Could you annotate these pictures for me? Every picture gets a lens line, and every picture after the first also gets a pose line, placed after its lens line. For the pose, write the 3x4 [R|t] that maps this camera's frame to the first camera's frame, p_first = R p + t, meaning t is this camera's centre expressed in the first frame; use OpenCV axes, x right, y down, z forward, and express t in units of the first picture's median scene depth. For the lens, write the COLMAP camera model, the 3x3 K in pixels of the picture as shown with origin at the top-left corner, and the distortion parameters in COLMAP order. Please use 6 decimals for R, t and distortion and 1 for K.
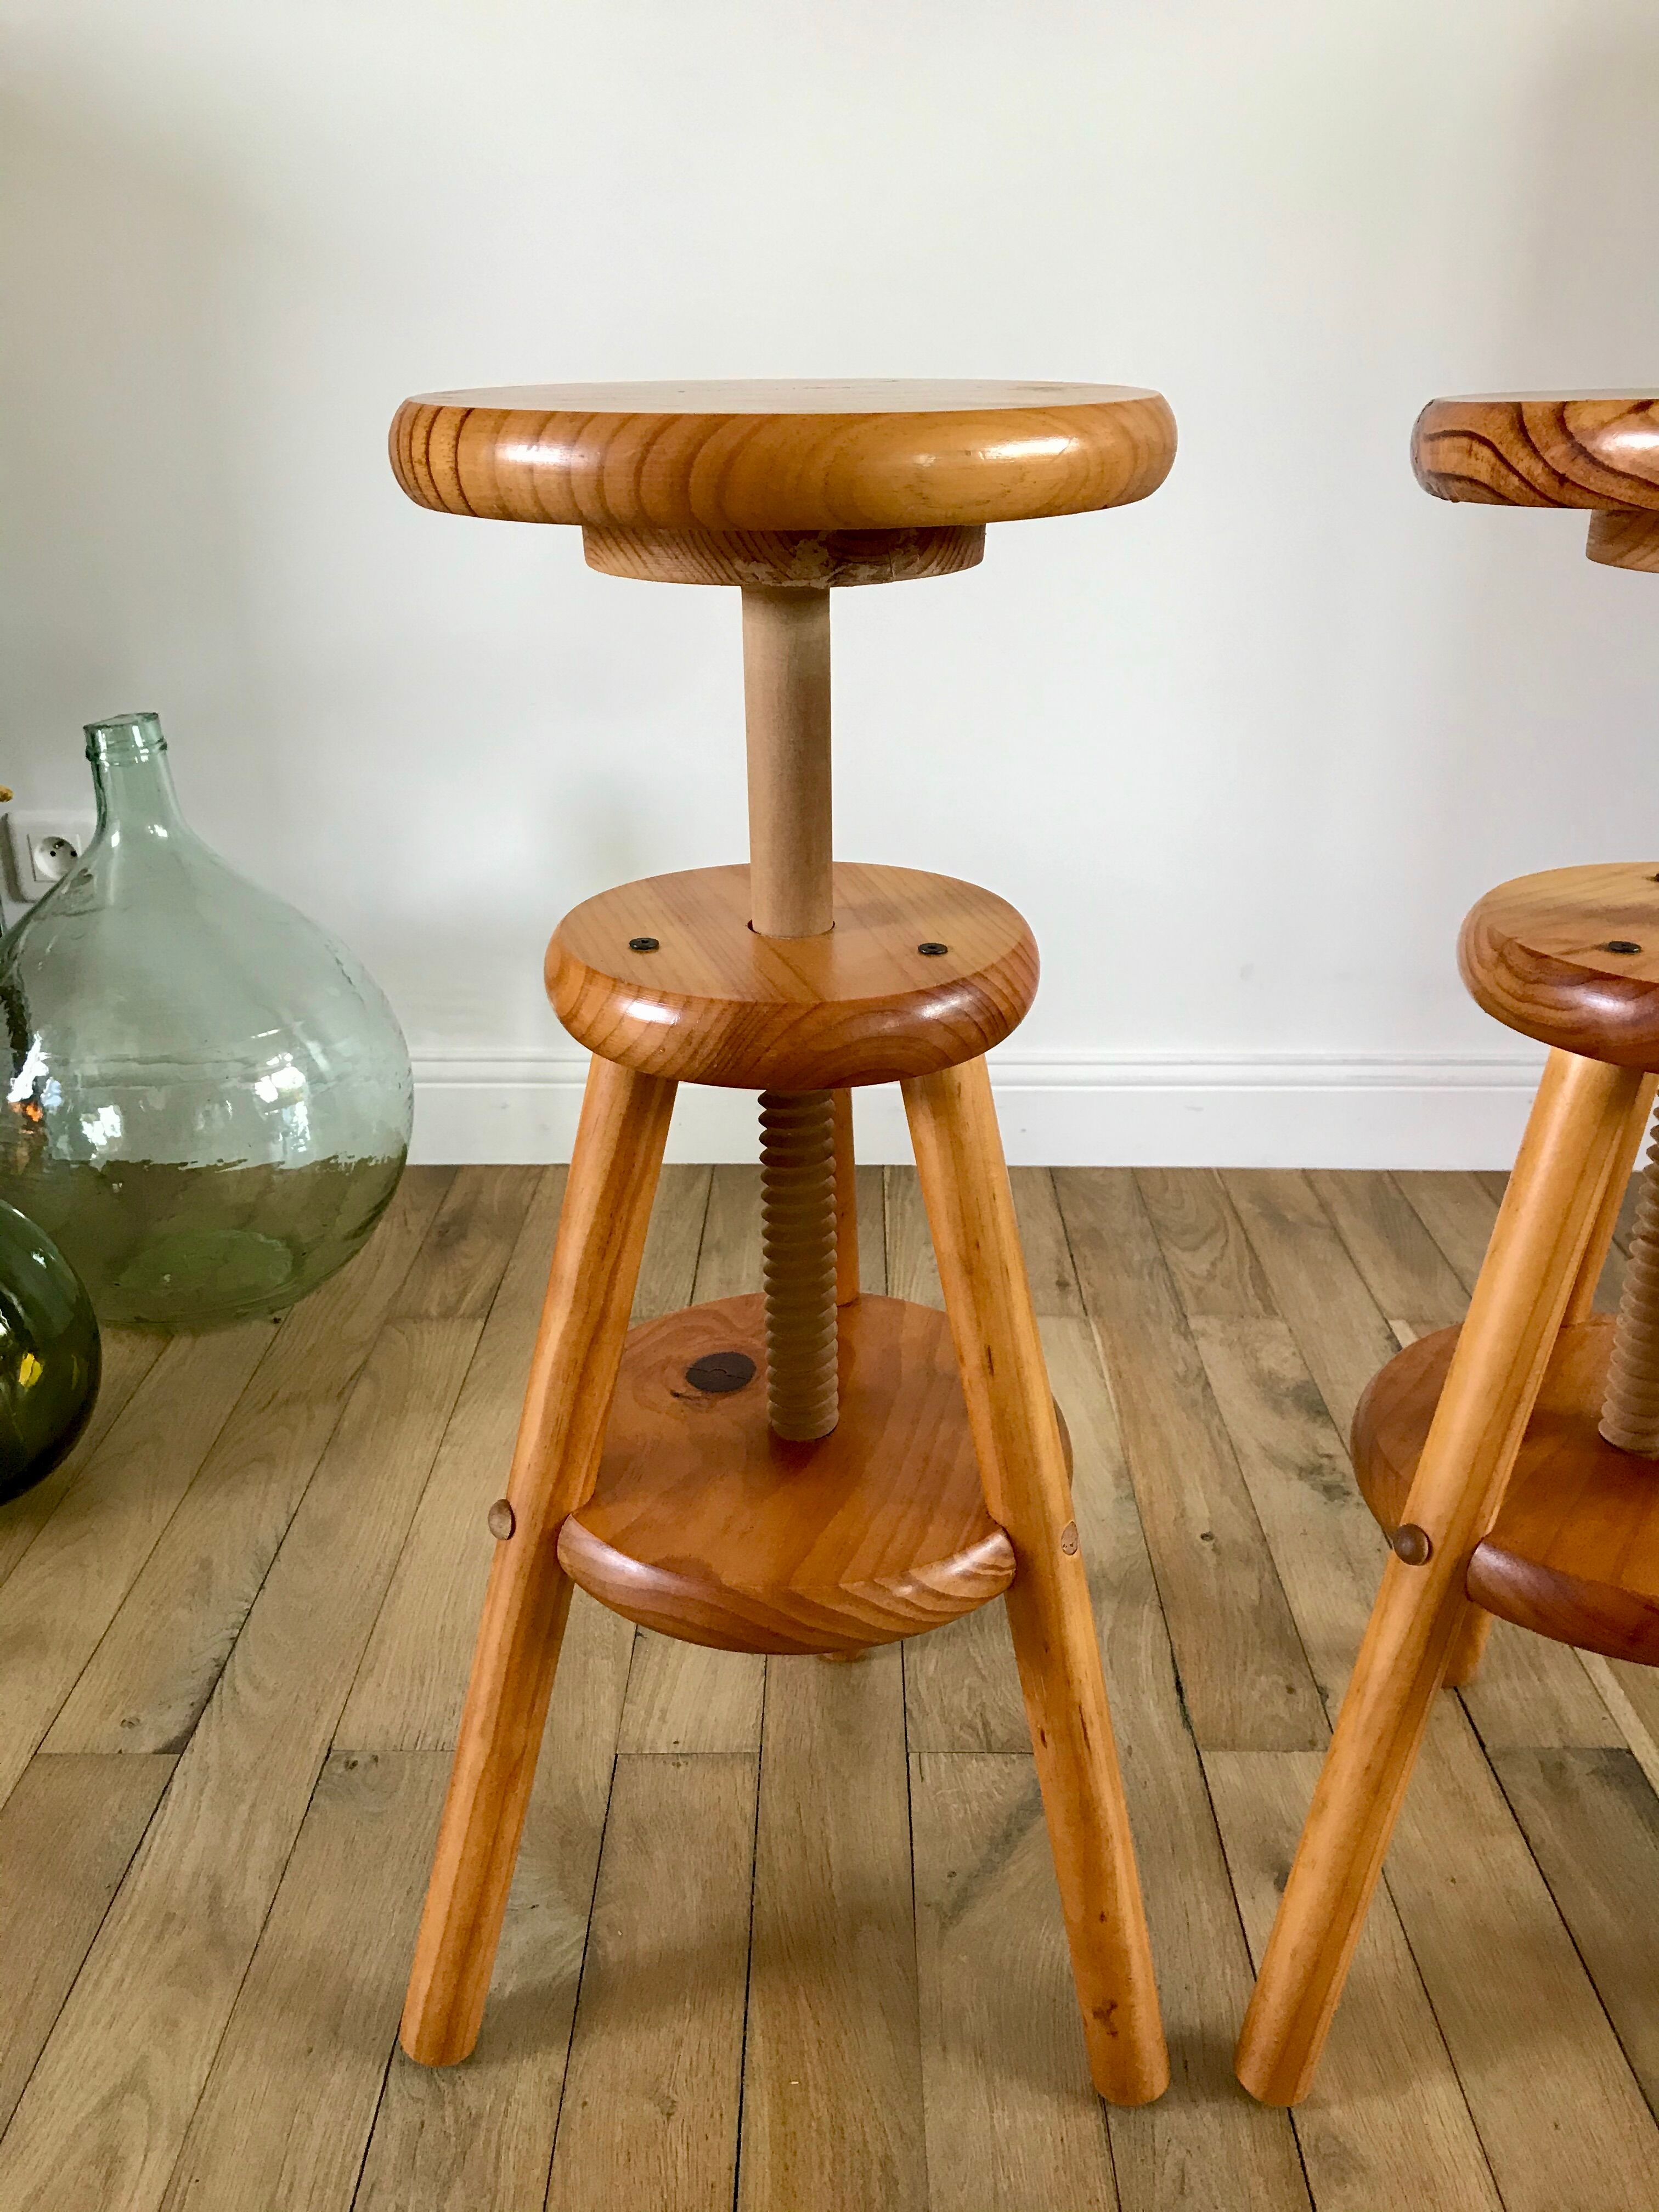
lens RADIAL K [[1827.7, 0, 837.7], [0, 1827.7, 1097.7], [0, 0, 1]] dist [0.020710, -0.001354]
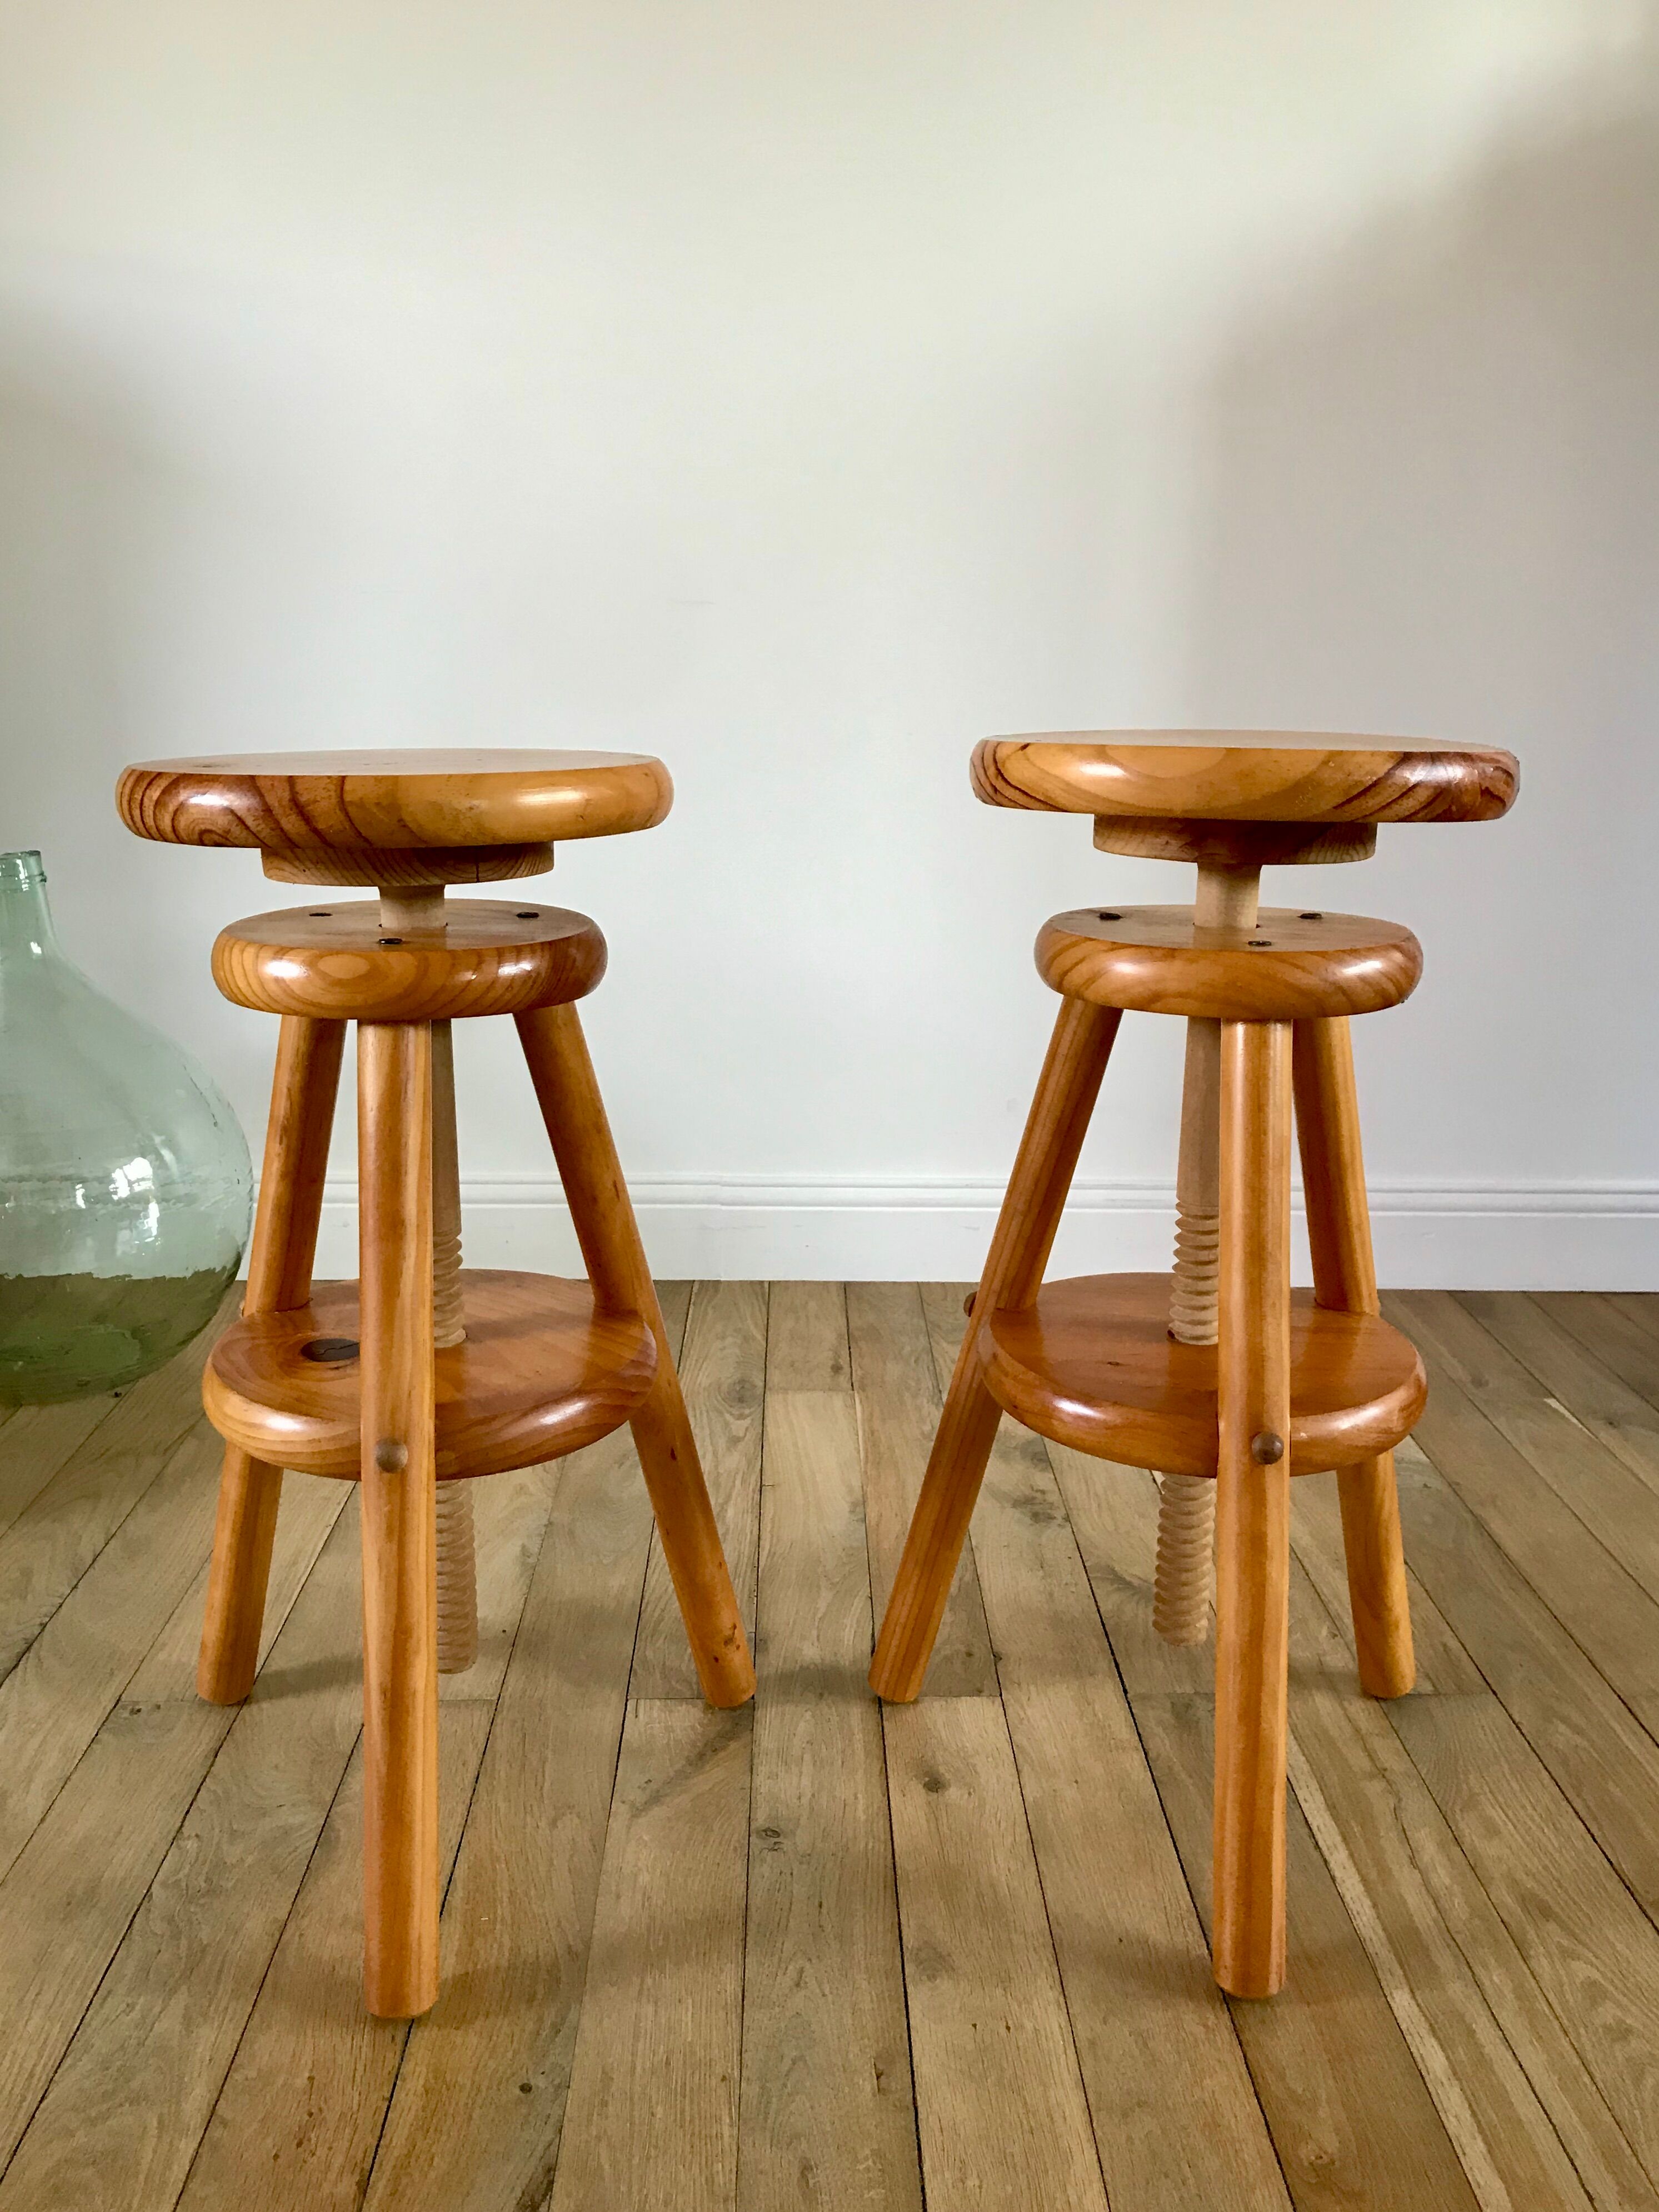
lens RADIAL K [[1847.7, 0, 838.4], [0, 1847.7, 1104.0], [0, 0, 1]] dist [0.029973, -0.012145]
pose [[0.999464, 0.006425, 0.032086, 0.116989], [-0.001851, 0.990065, -0.140600, 0.135359], [-0.032670, 0.140466, 0.989546, -0.186838]]
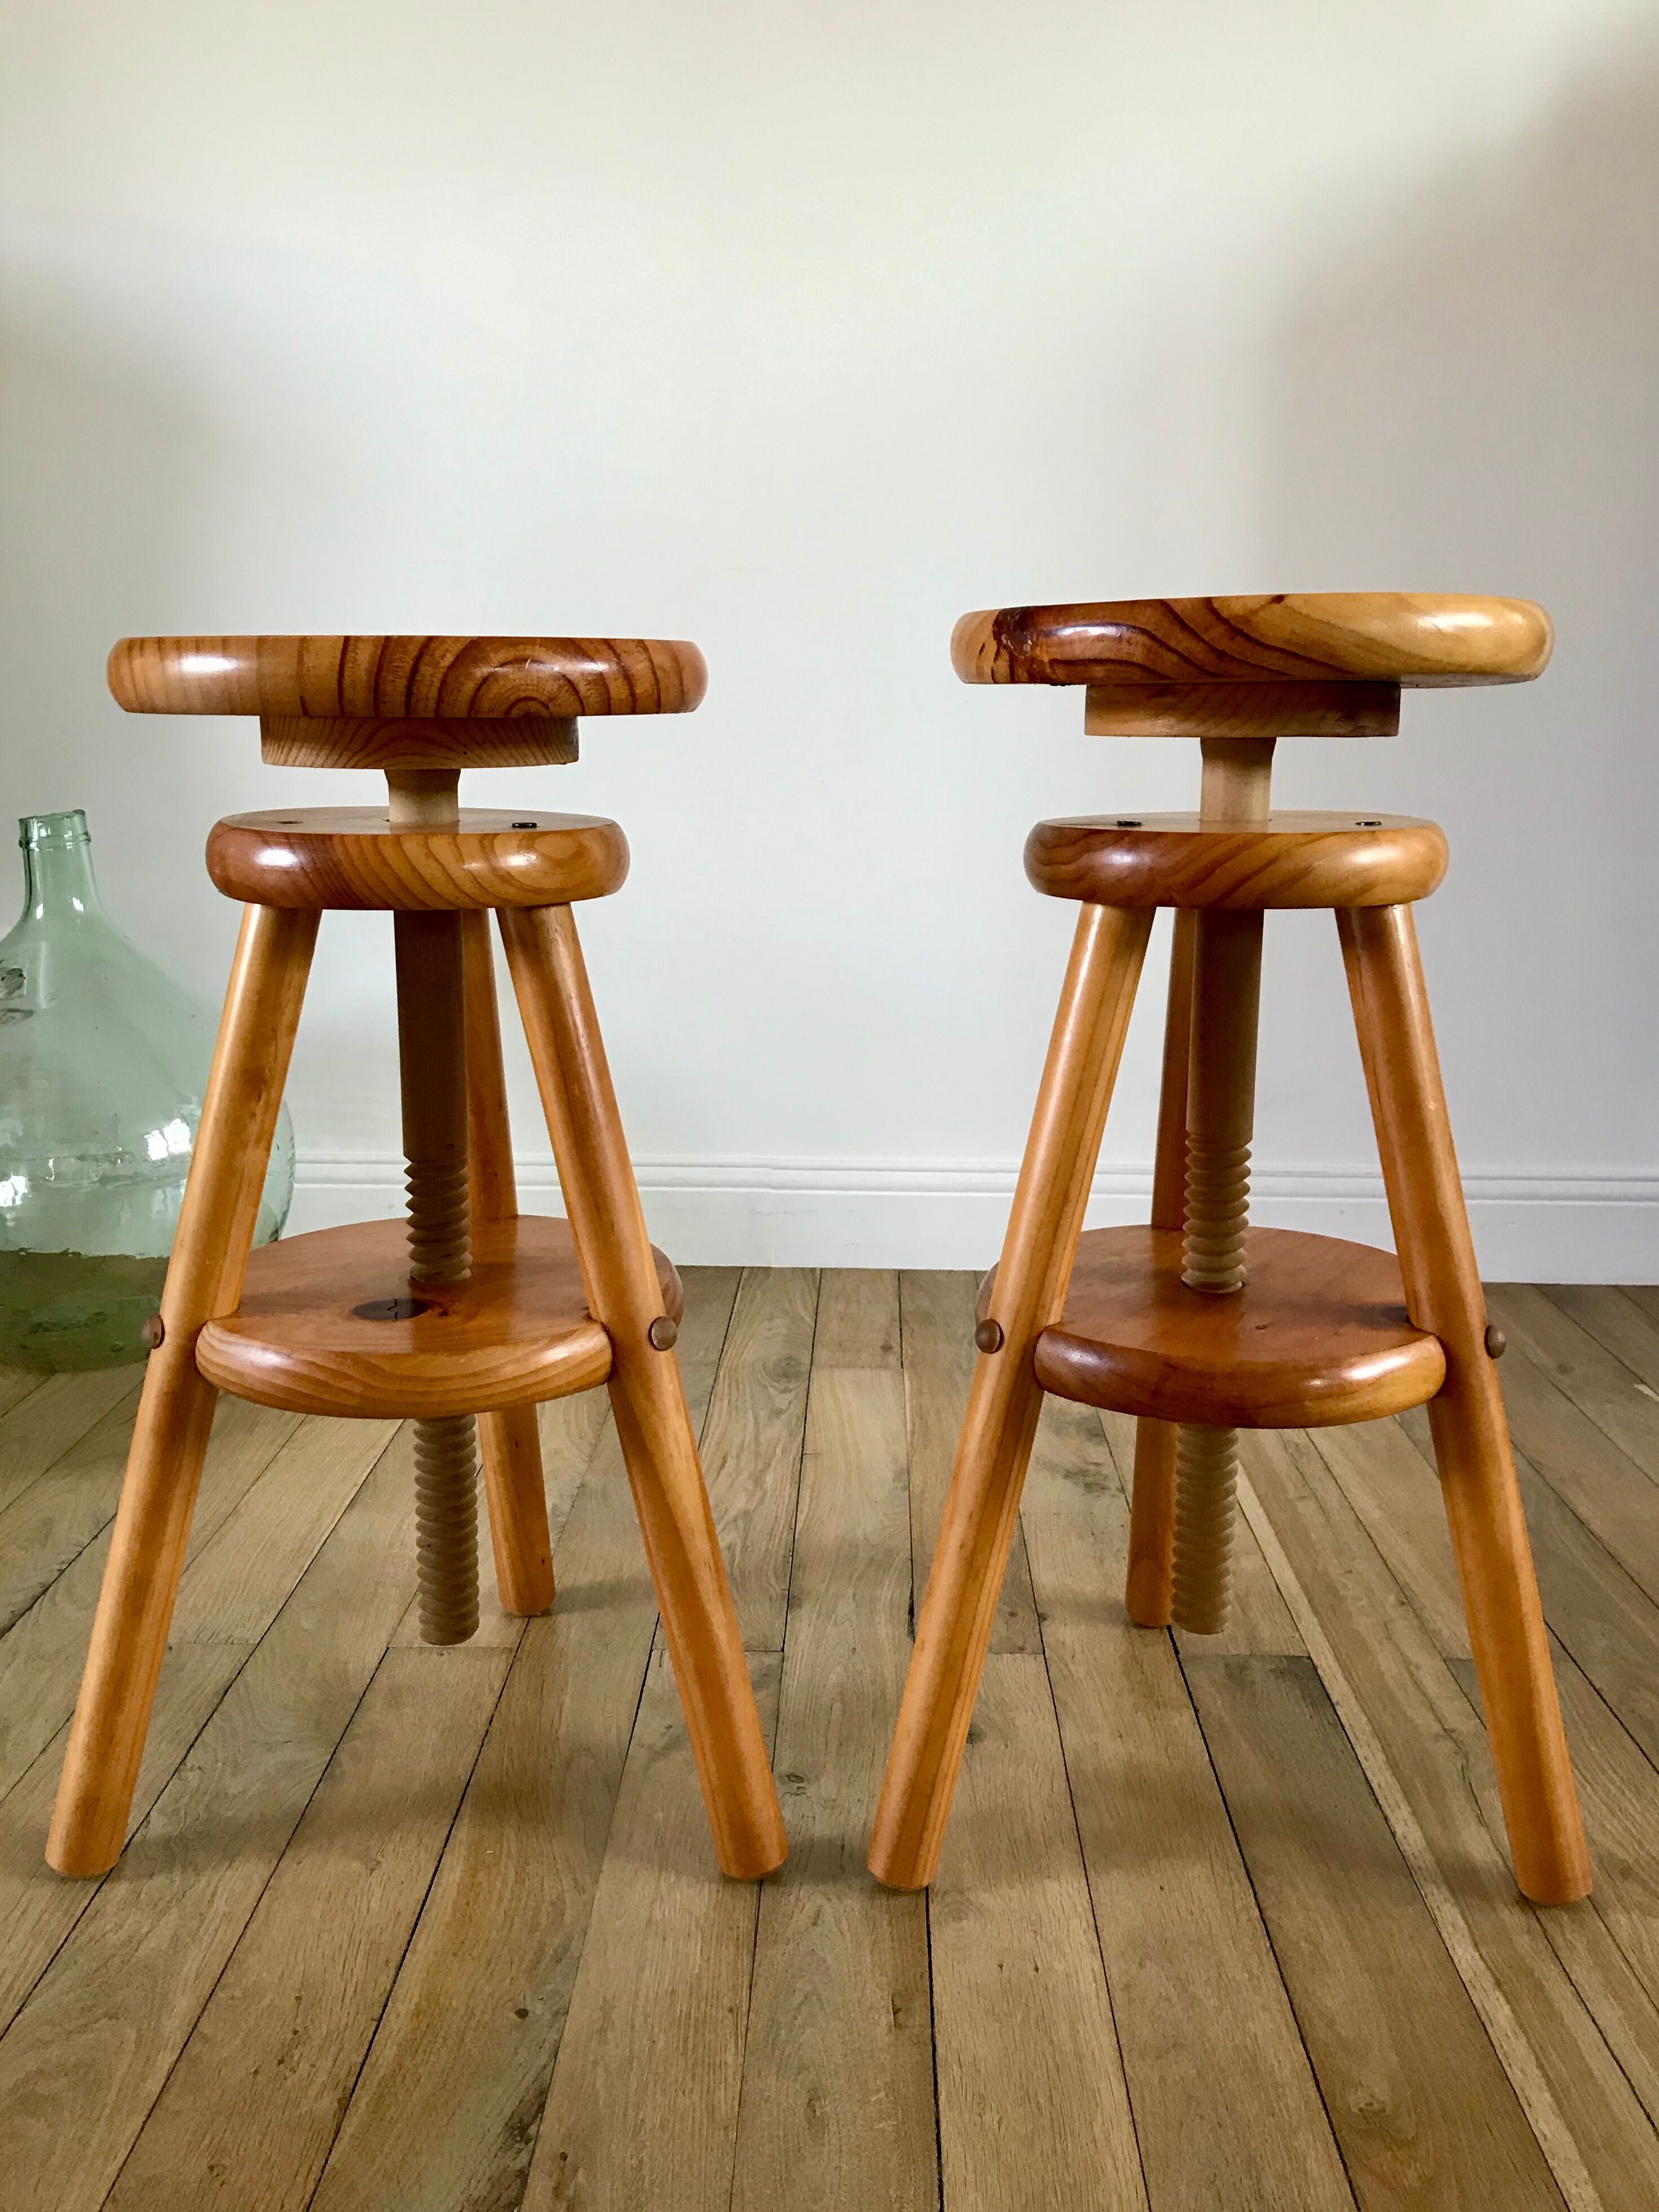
lens RADIAL K [[1876.8, 0, 835.1], [0, 1876.8, 1092.7], [0, 0, 1]] dist [0.021711, -0.003328]
pose [[0.999838, 0.010137, -0.014906, 0.144780], [-0.012675, 0.983316, -0.181462, 0.207969], [0.012817, 0.181622, 0.983285, -0.152963]]
